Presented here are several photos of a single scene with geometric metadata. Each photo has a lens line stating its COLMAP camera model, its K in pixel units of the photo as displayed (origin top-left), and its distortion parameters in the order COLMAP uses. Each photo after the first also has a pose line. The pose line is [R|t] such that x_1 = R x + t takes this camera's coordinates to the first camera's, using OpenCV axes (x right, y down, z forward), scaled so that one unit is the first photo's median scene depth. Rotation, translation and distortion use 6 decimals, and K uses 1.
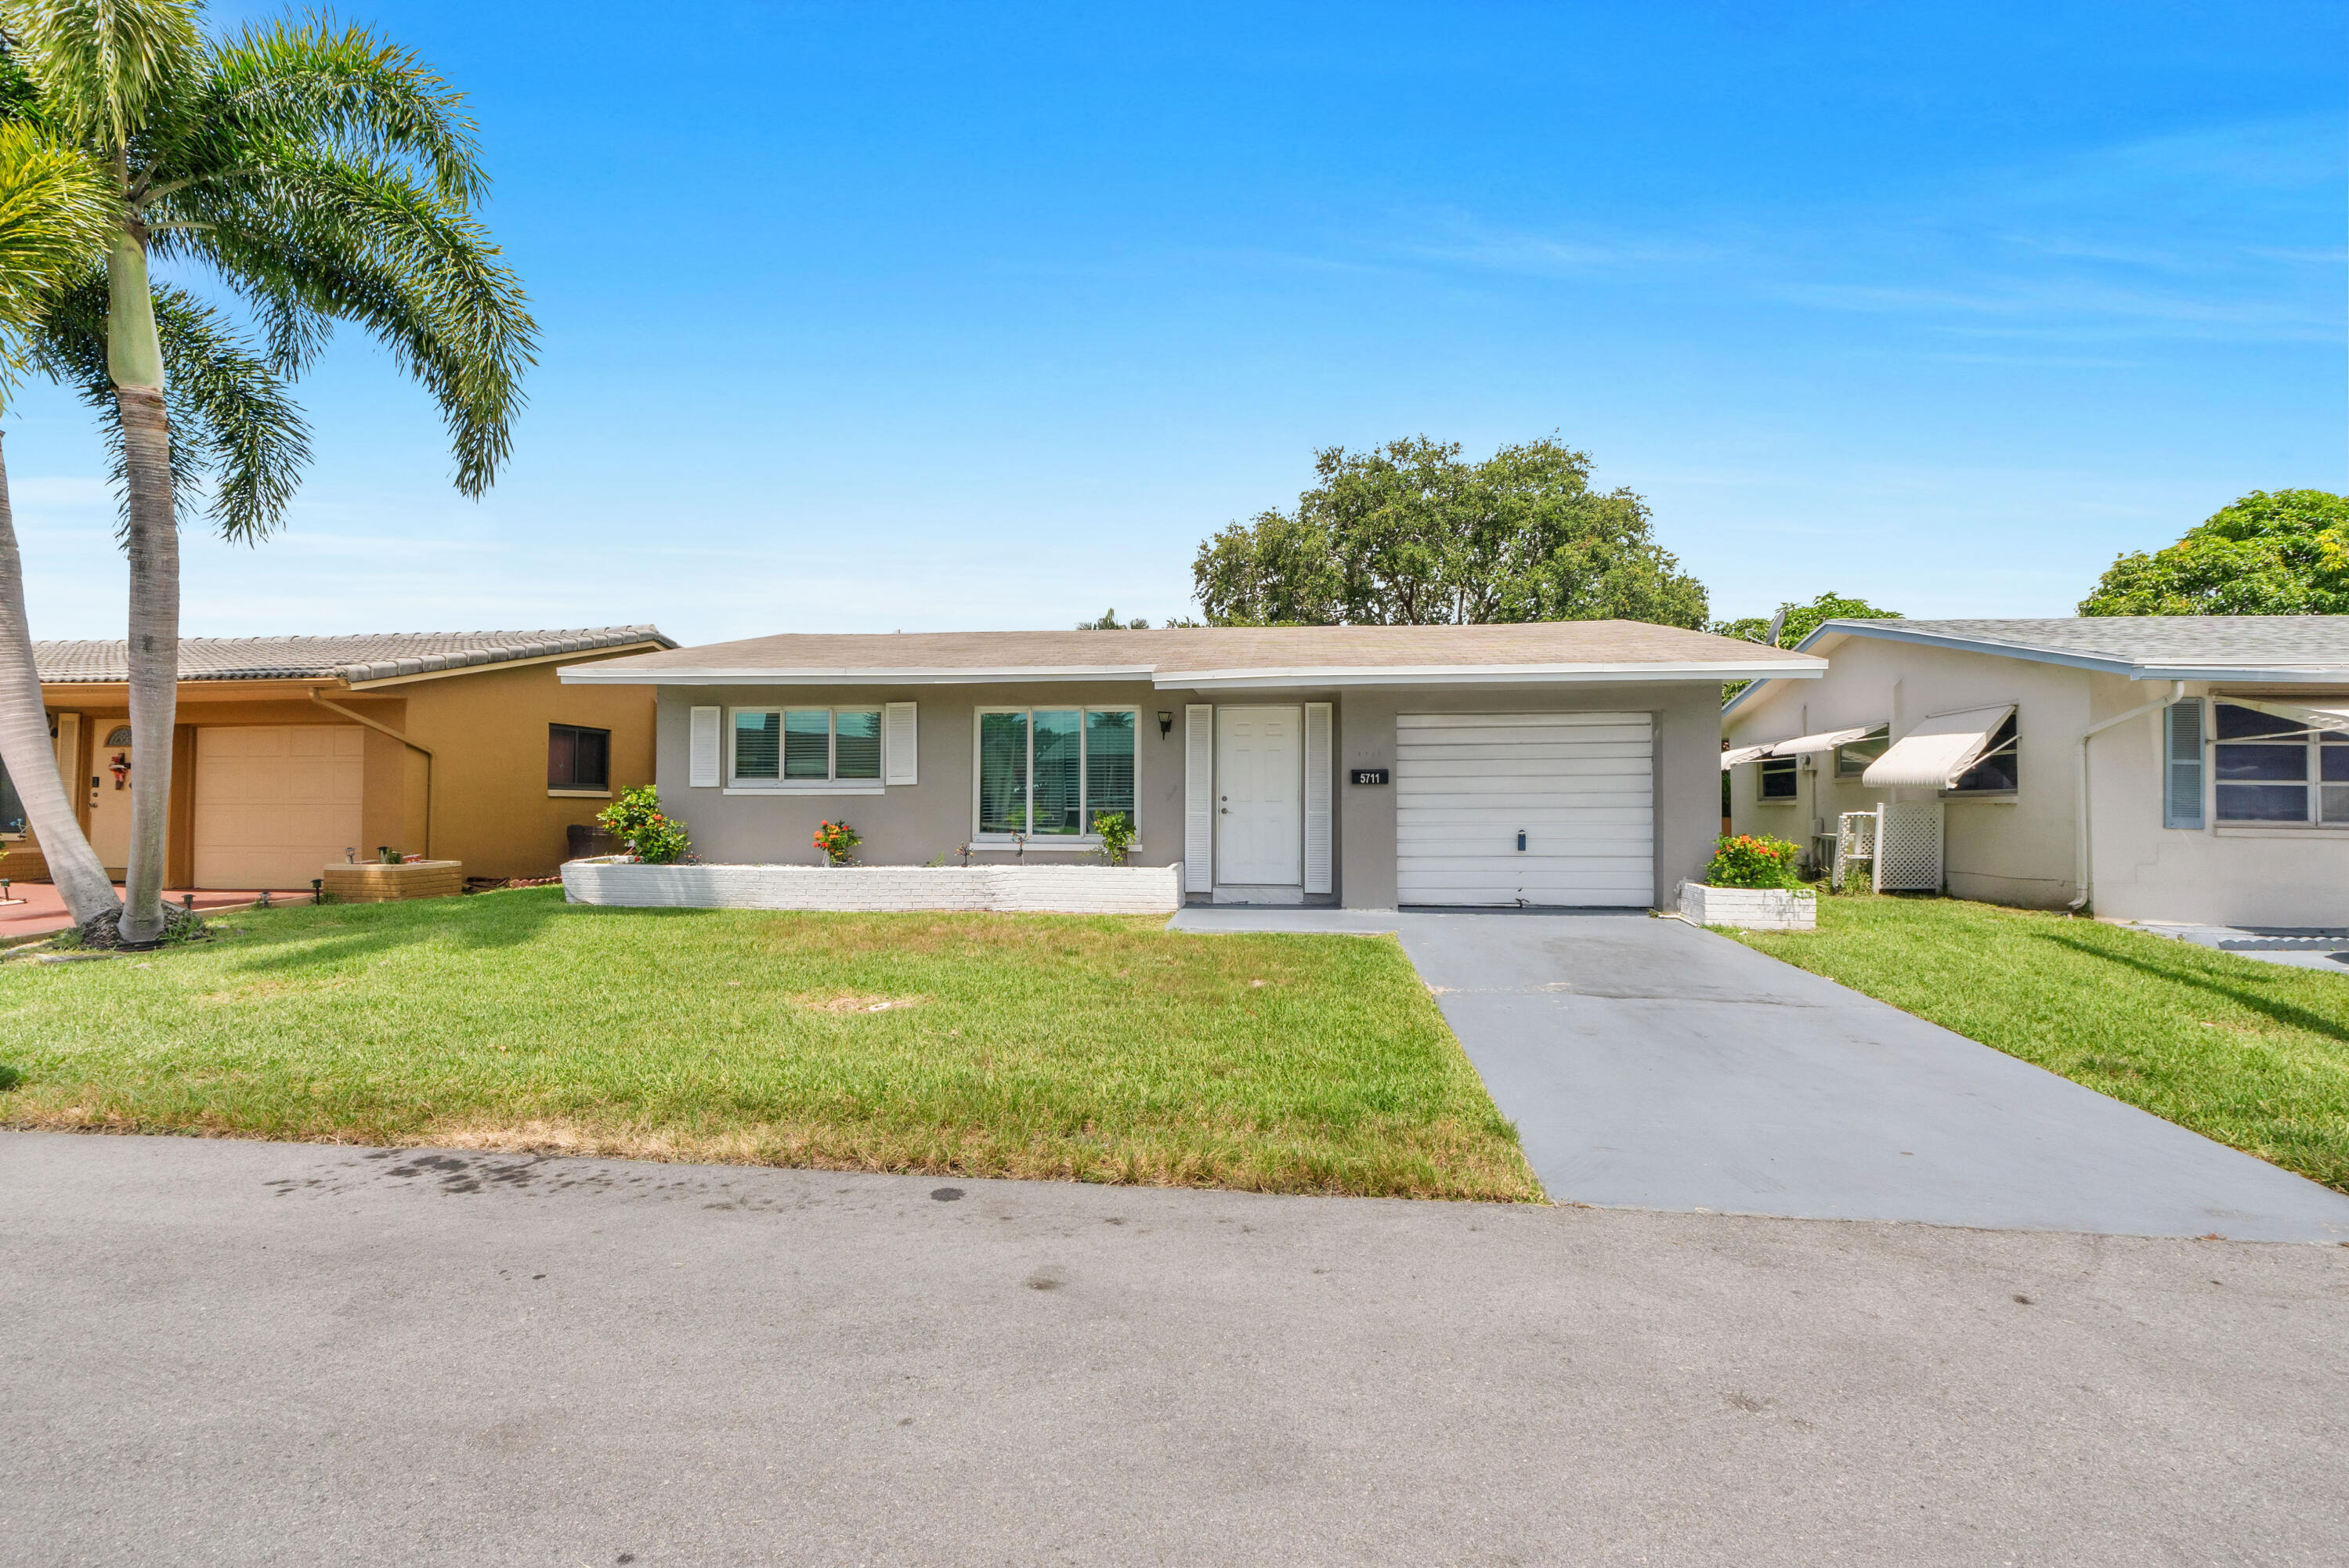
lens RADIAL K [[983.9, 0, 1169.4], [0, 983.9, 789.0], [0, 0, 1]] dist [-0.009824, 0.000152]
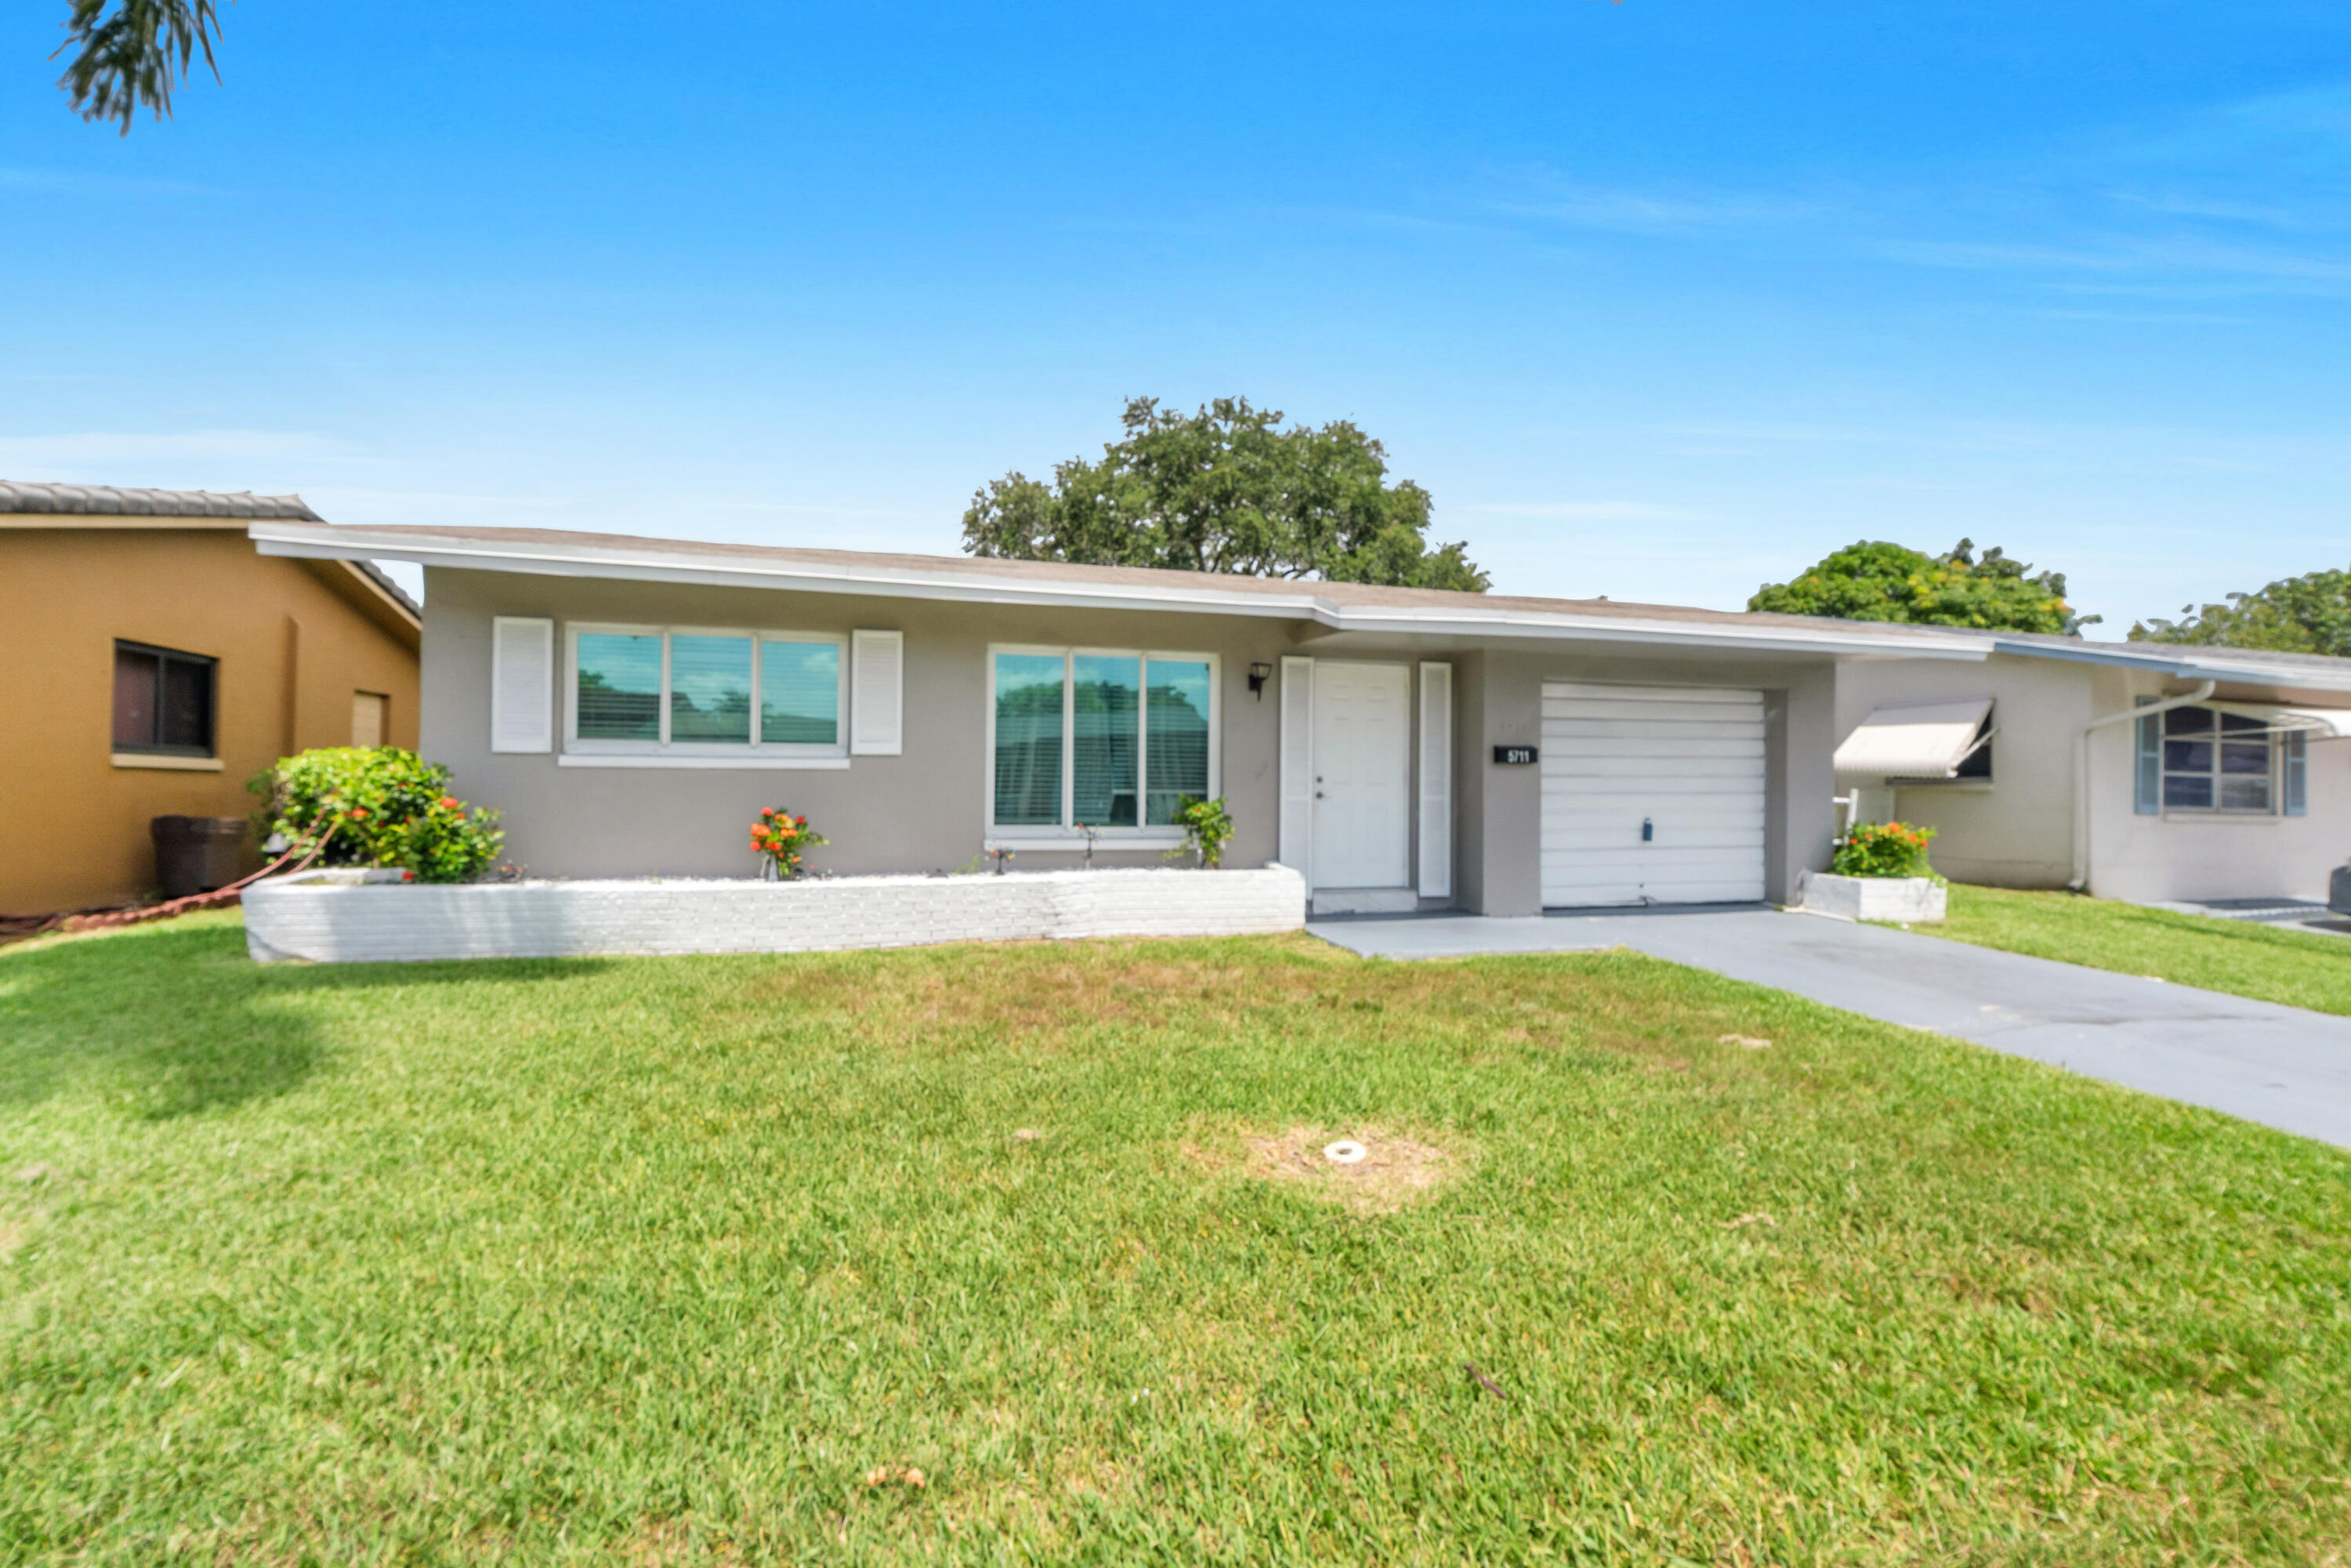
lens RADIAL K [[984.7, 0, 1180.3], [0, 984.7, 796.1], [0, 0, 1]] dist [-0.009824, 0.000152]
pose [[0.931330, 0.002959, 0.364165, -0.333870], [-0.012060, 0.999669, 0.022722, 0.006442], [-0.363977, -0.025554, 0.931057, 0.308876]]
